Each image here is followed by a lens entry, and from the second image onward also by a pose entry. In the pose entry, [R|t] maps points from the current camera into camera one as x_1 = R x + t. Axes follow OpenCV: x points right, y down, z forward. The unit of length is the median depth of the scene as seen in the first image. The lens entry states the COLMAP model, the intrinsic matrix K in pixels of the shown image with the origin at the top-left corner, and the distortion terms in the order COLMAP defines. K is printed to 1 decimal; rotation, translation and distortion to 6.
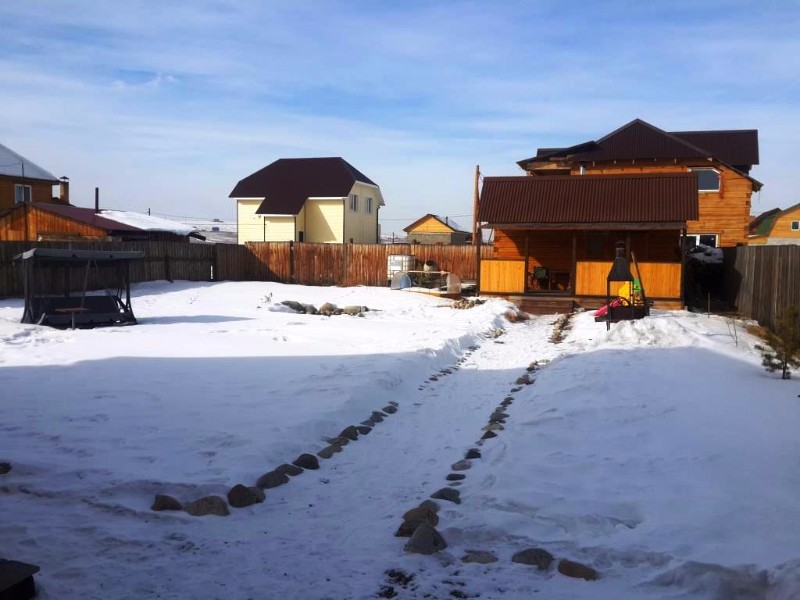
lens RADIAL K [[714.9, 0, 398.6], [0, 714.9, 303.4], [0, 0, 1]] dist [0.009708, -0.028333]
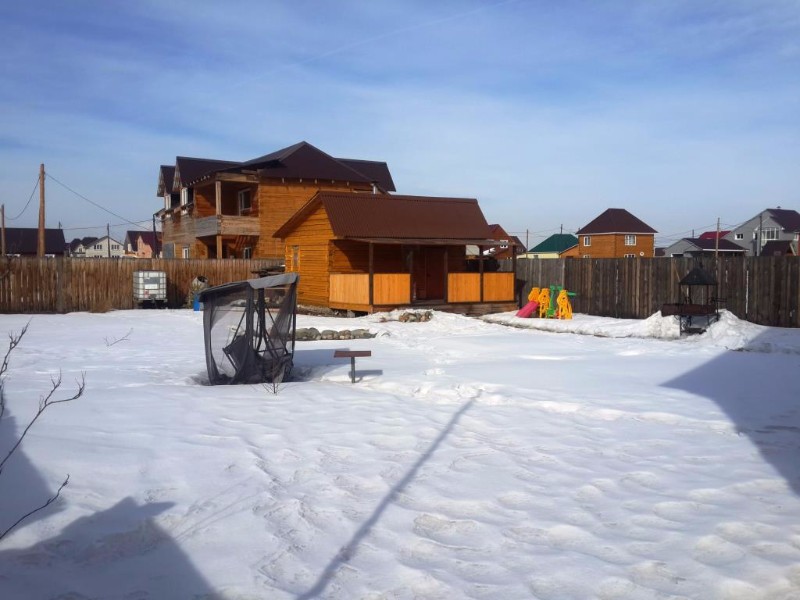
lens RADIAL K [[714.9, 0, 398.7], [0, 714.9, 296.4], [0, 0, 1]] dist [0.009708, -0.028333]
pose [[0.621152, -0.044994, 0.782397, -0.482086], [0.065718, 0.997825, 0.005209, -0.023323], [-0.780930, 0.048183, 0.622758, 0.253558]]
